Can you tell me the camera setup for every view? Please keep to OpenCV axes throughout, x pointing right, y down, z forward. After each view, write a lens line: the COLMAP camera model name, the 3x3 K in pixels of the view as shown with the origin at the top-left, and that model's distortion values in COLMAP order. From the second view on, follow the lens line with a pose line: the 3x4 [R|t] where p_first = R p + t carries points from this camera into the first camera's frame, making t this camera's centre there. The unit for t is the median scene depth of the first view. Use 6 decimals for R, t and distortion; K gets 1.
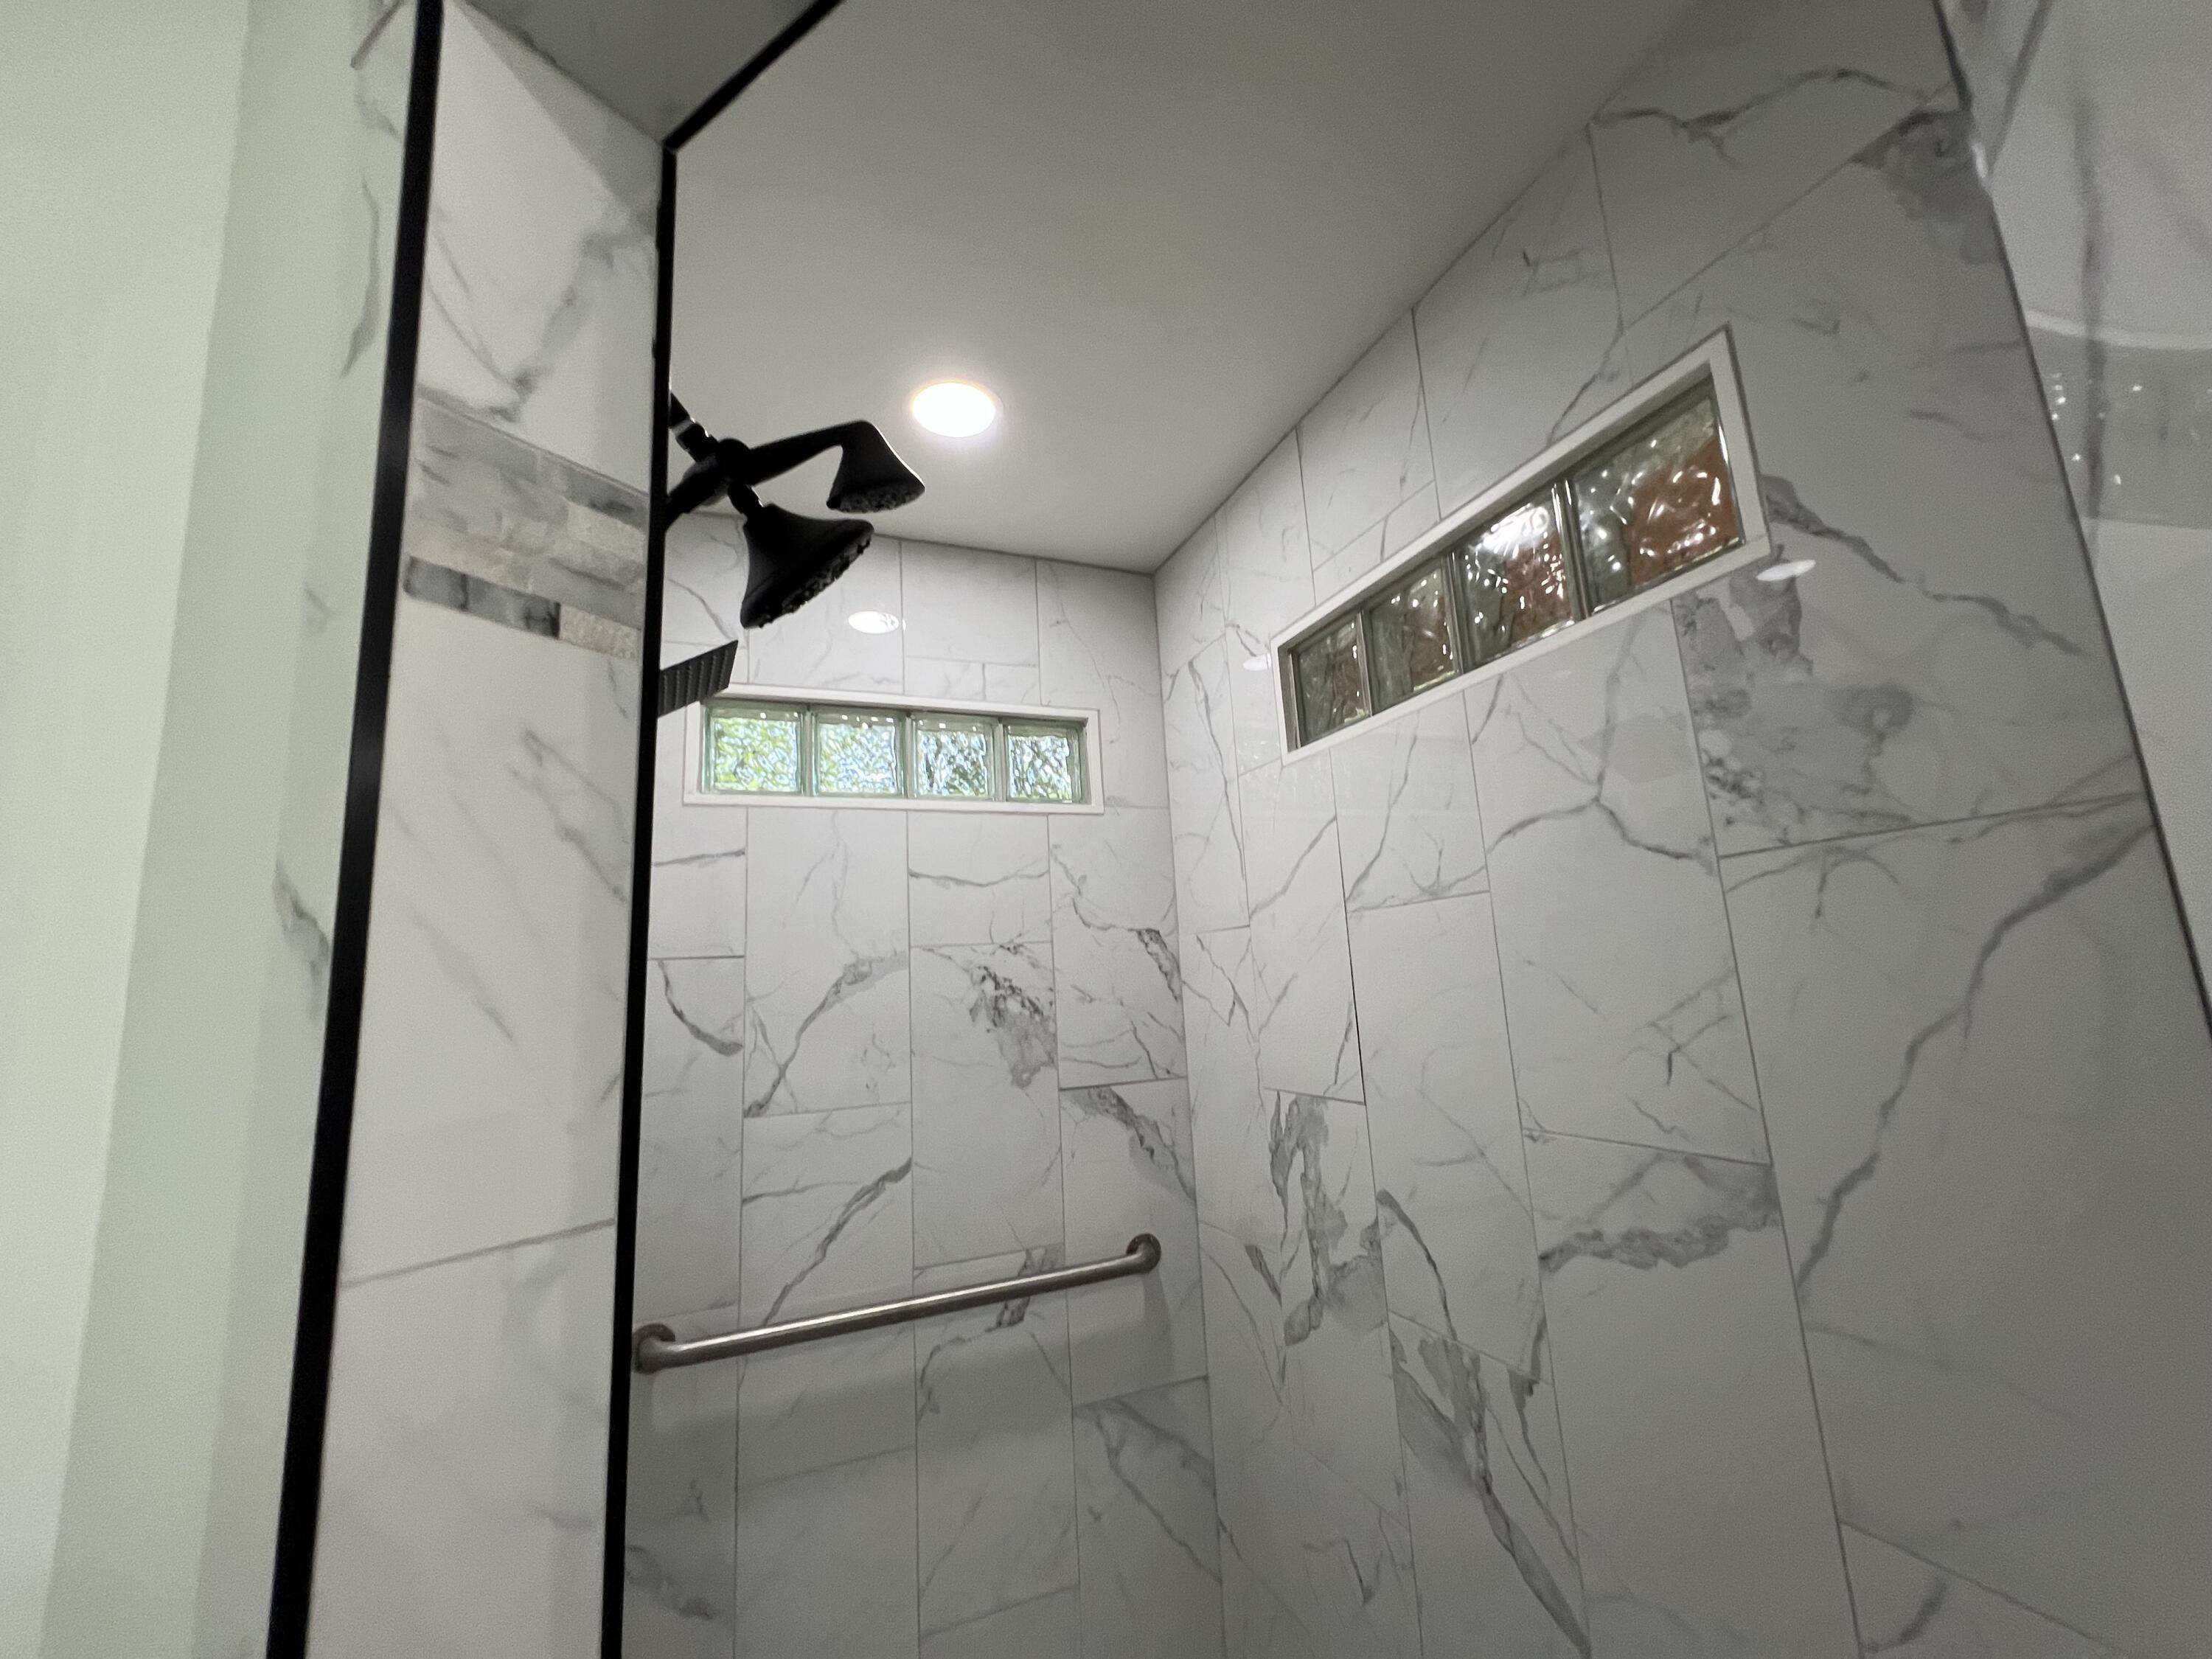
lens RADIAL K [[888.4, 0, 1107.3], [0, 888.4, 832.5], [0, 0, 1]] dist [-0.001299, 0.000779]
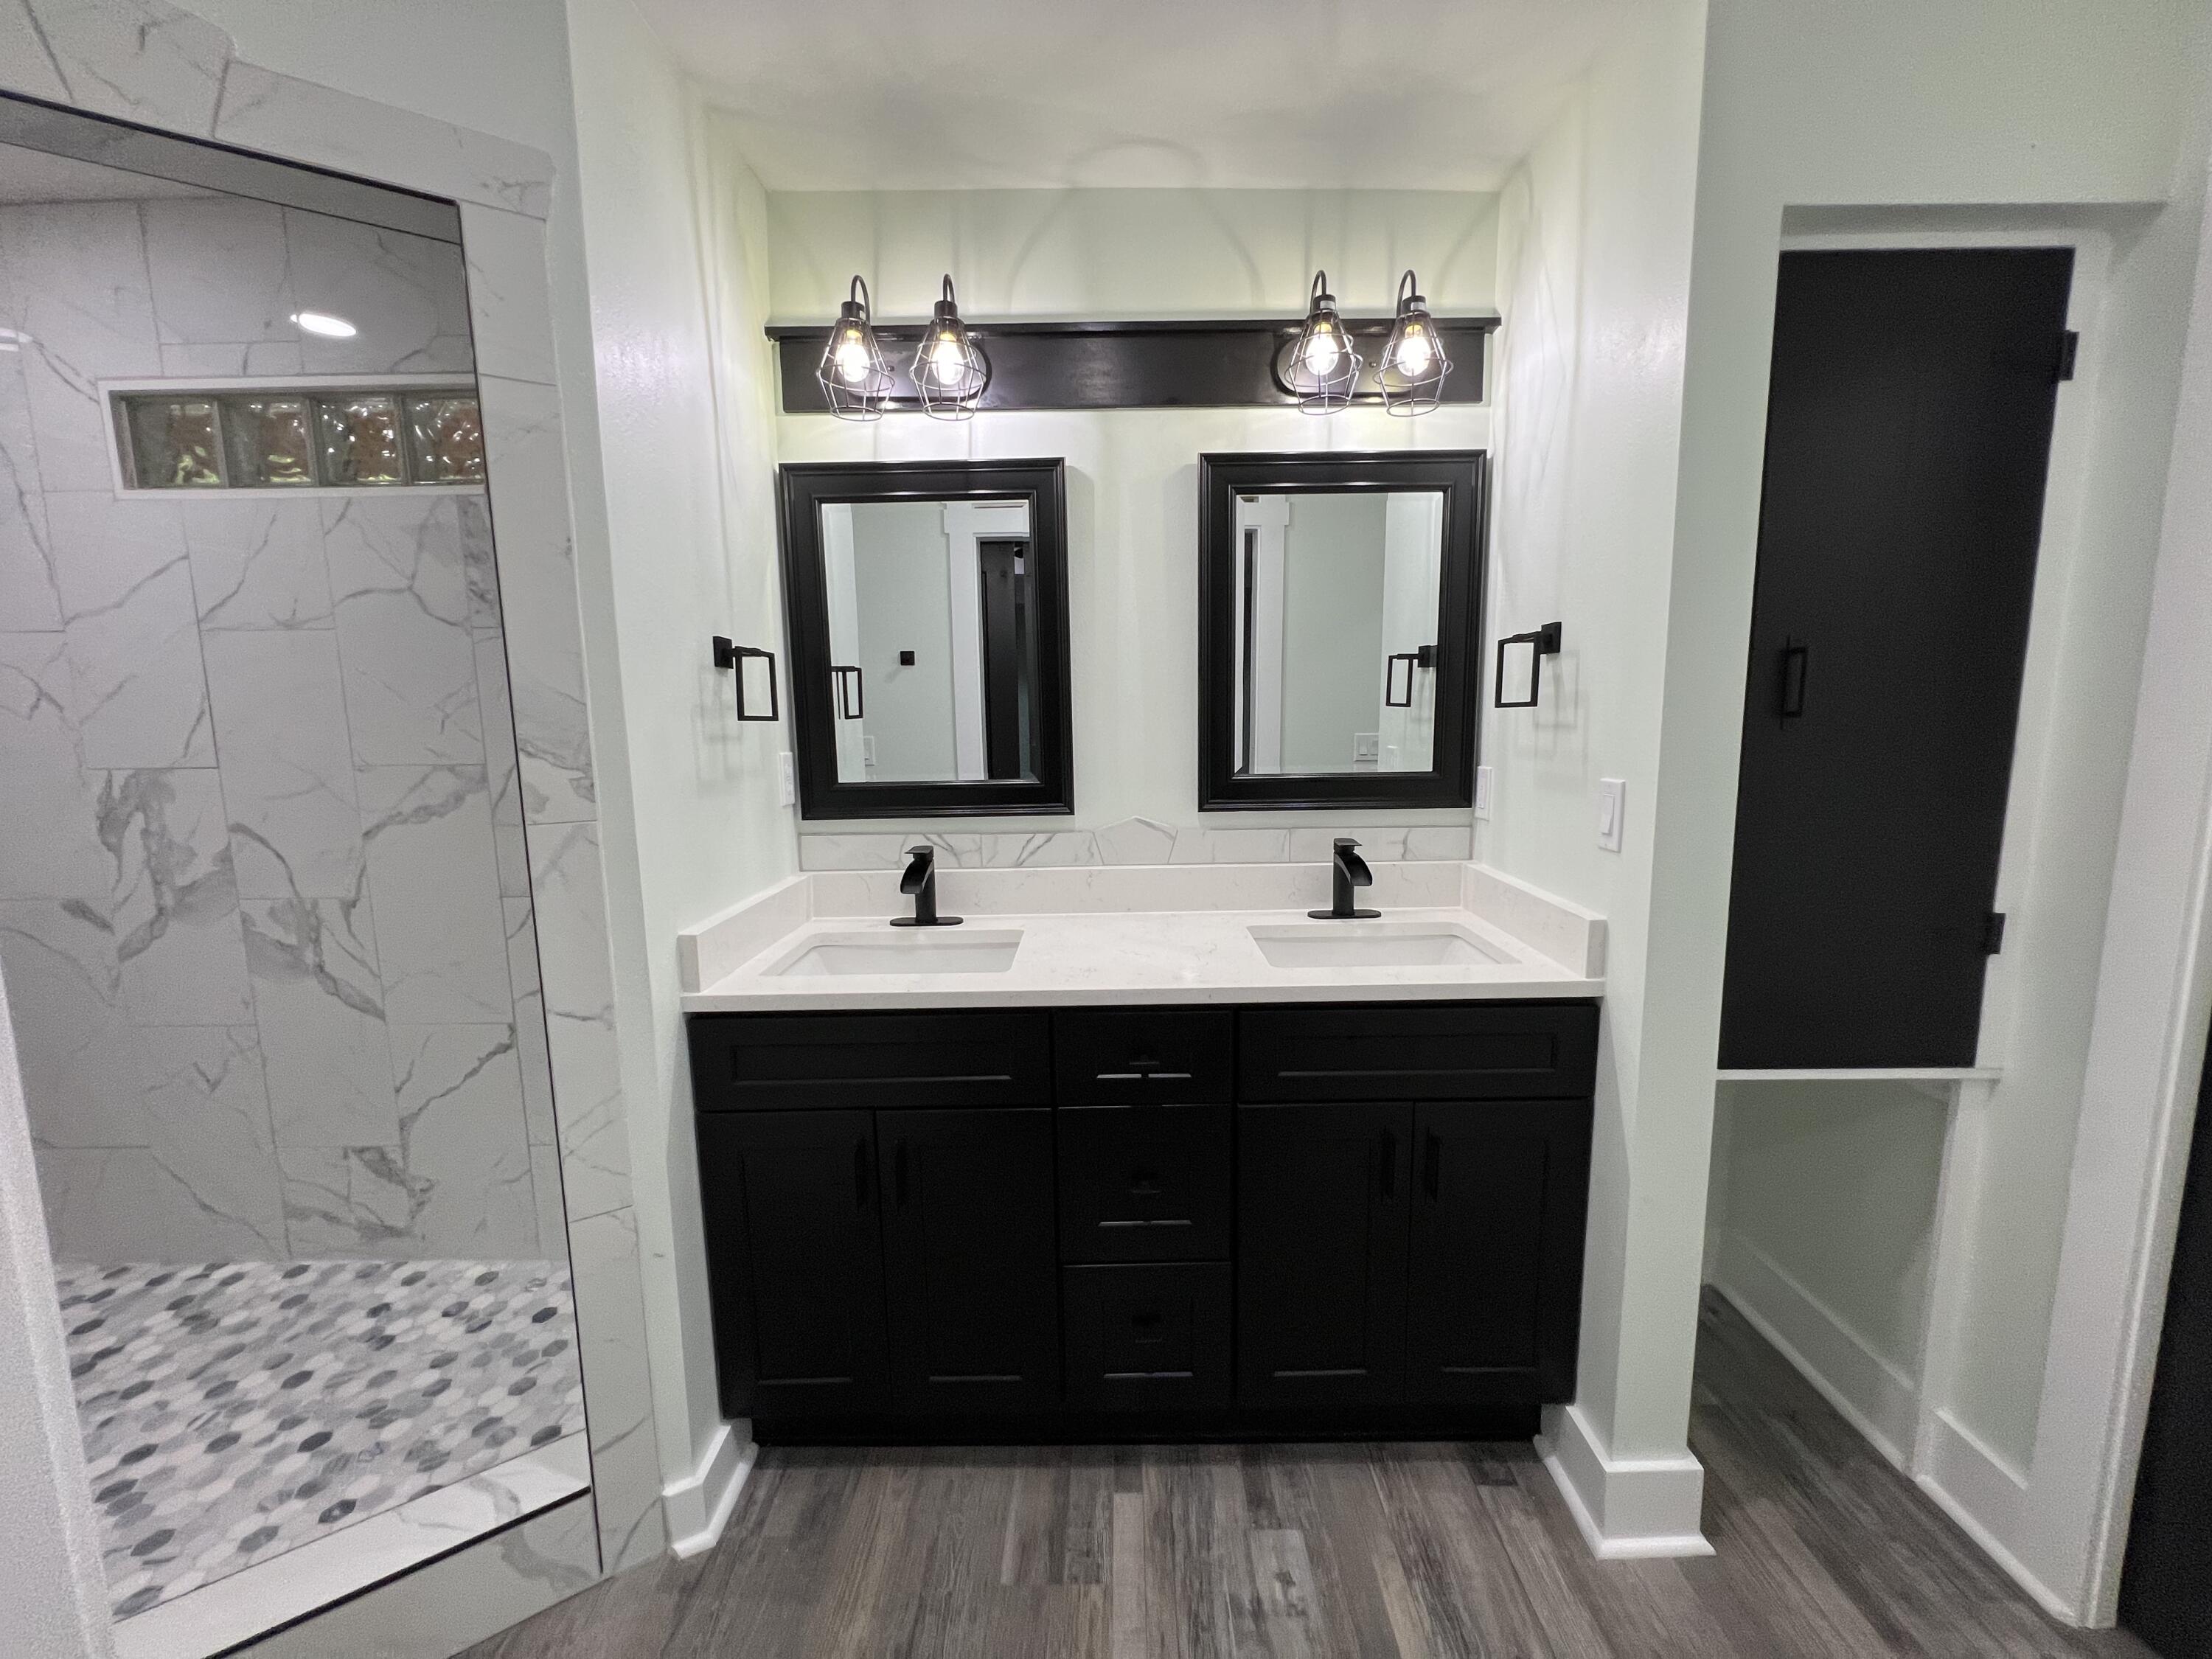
lens RADIAL K [[888.4, 0, 1107.3], [0, 888.4, 832.5], [0, 0, 1]] dist [-0.001299, 0.000779]
pose [[0.388097, -0.070069, 0.918951, -0.460150], [-0.165227, 0.975661, 0.144172, -0.033259], [-0.906686, -0.207789, 0.367074, -0.815717]]
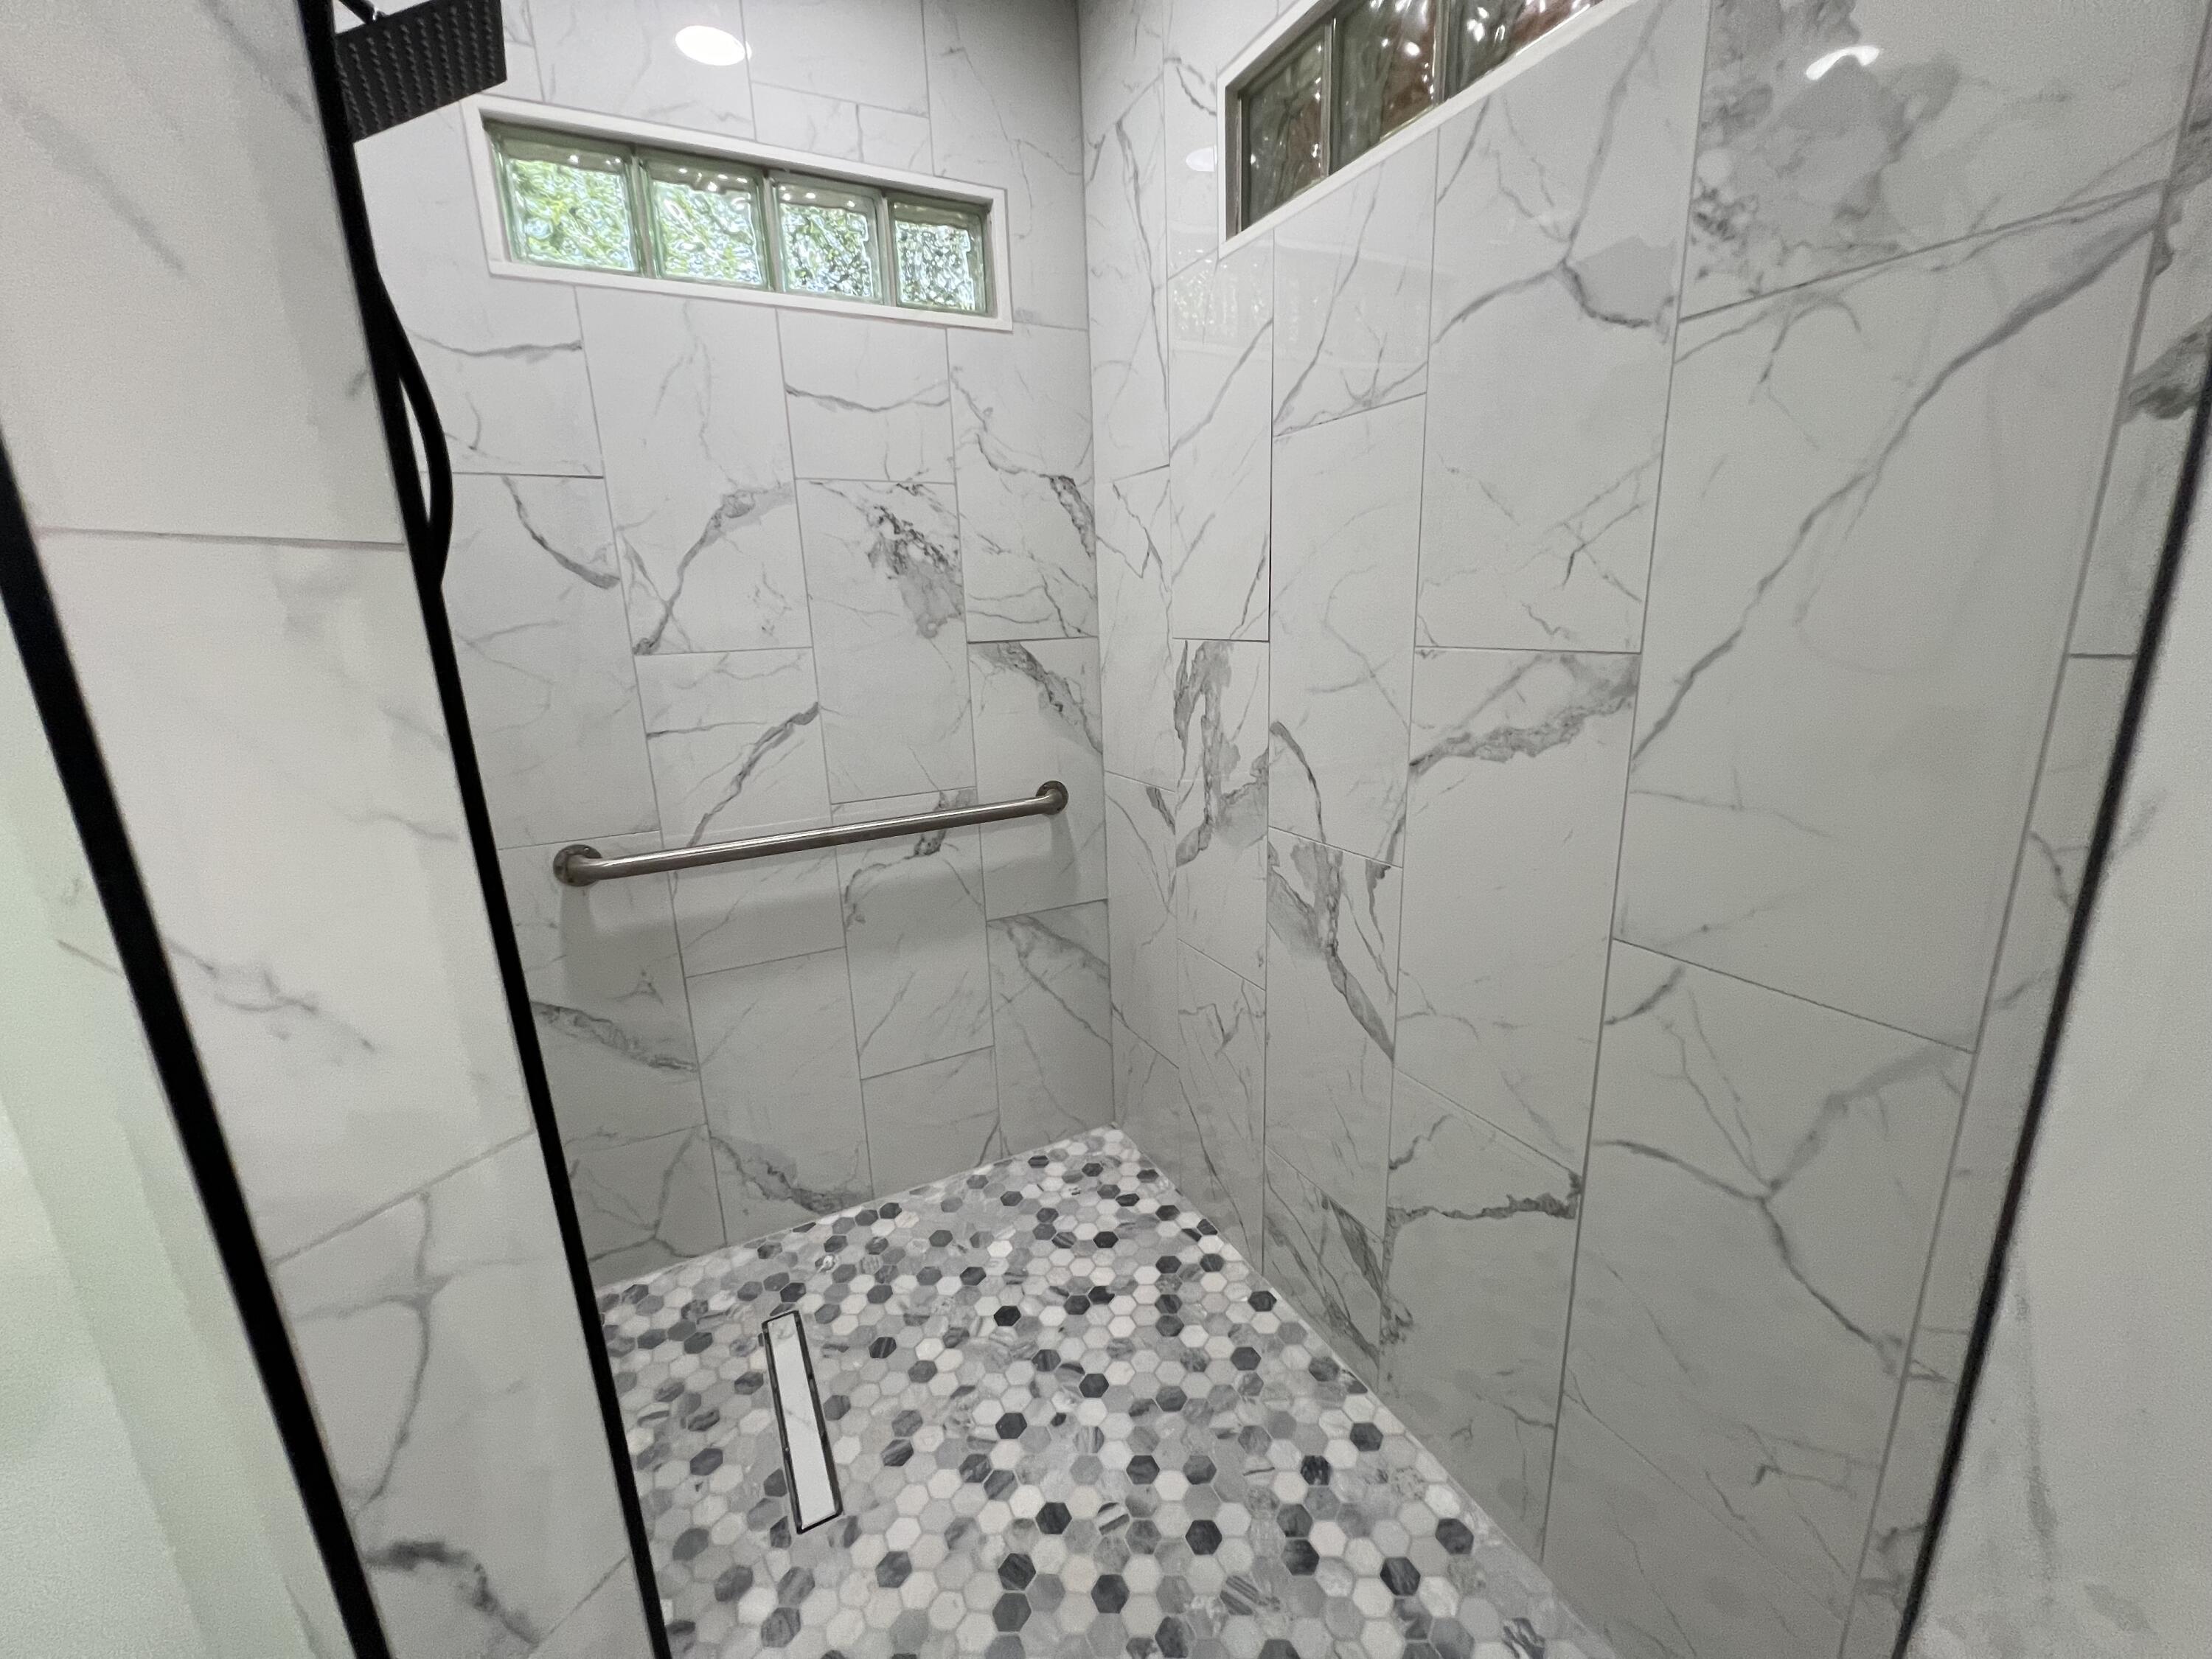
lens RADIAL K [[885.6, 0, 1108.4], [0, 885.6, 831.7], [0, 0, 1]] dist [-0.002375, 0.000255]
pose [[0.996164, 0.001315, 0.087491, 0.020321], [-0.036649, 0.914230, 0.403534, 0.101222], [-0.079457, -0.405193, 0.910772, 0.010524]]
